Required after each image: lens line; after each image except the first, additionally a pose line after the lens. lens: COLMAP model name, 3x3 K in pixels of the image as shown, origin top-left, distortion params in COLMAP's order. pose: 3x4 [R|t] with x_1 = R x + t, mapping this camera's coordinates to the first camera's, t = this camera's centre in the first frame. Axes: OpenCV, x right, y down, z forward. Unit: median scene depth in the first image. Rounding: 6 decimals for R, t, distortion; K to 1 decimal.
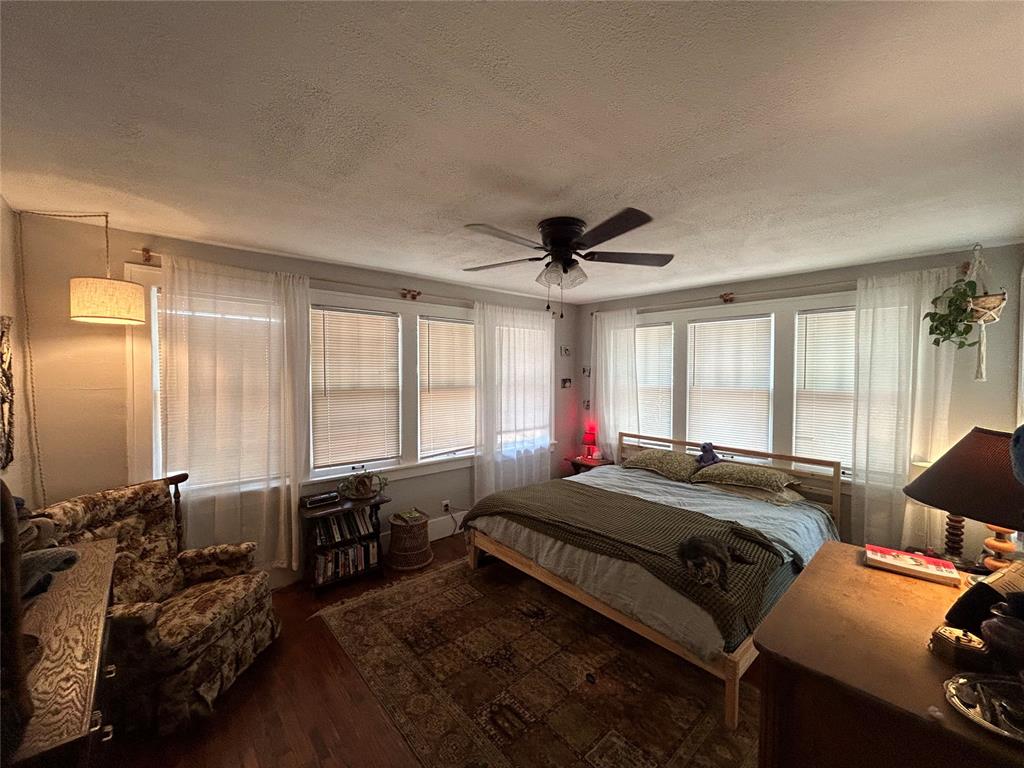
lens RADIAL K [[414.0, 0, 510.2], [0, 414.0, 382.1], [0, 0, 1]] dist [-0.003301, -0.000159]
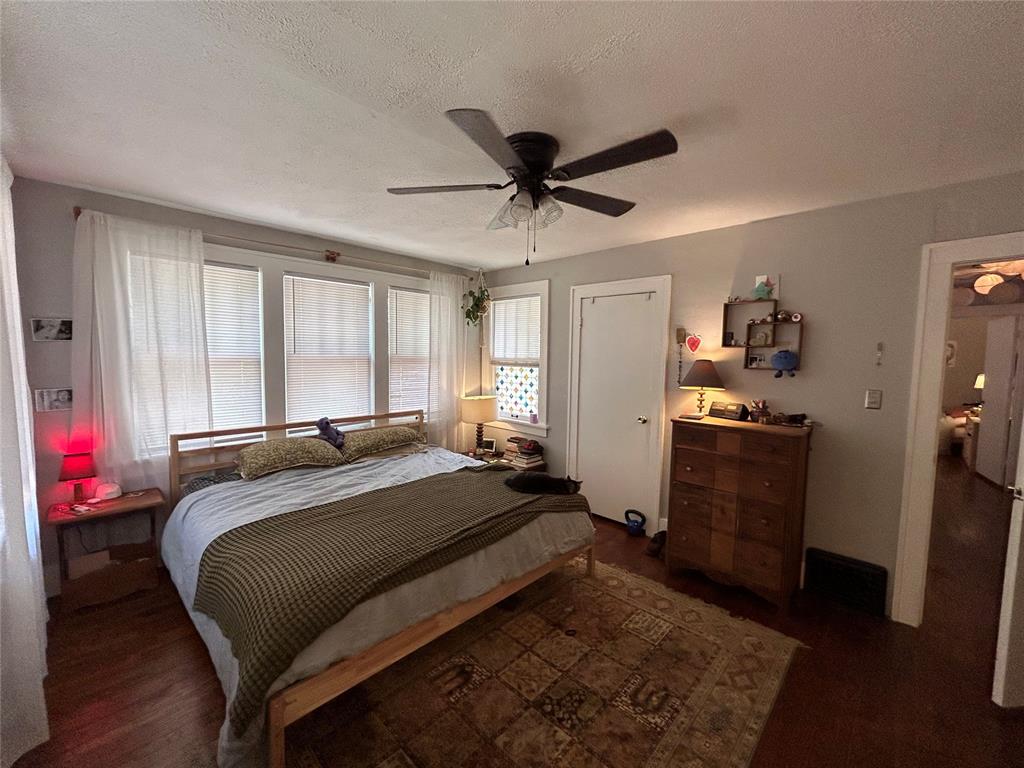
lens RADIAL K [[414.0, 0, 510.2], [0, 414.0, 382.1], [0, 0, 1]] dist [-0.003301, -0.000159]
pose [[-0.075323, -0.078256, 0.994084, -0.465754], [0.012806, 0.996758, 0.079437, 0.005829], [-0.997077, 0.018714, -0.074076, 0.733628]]
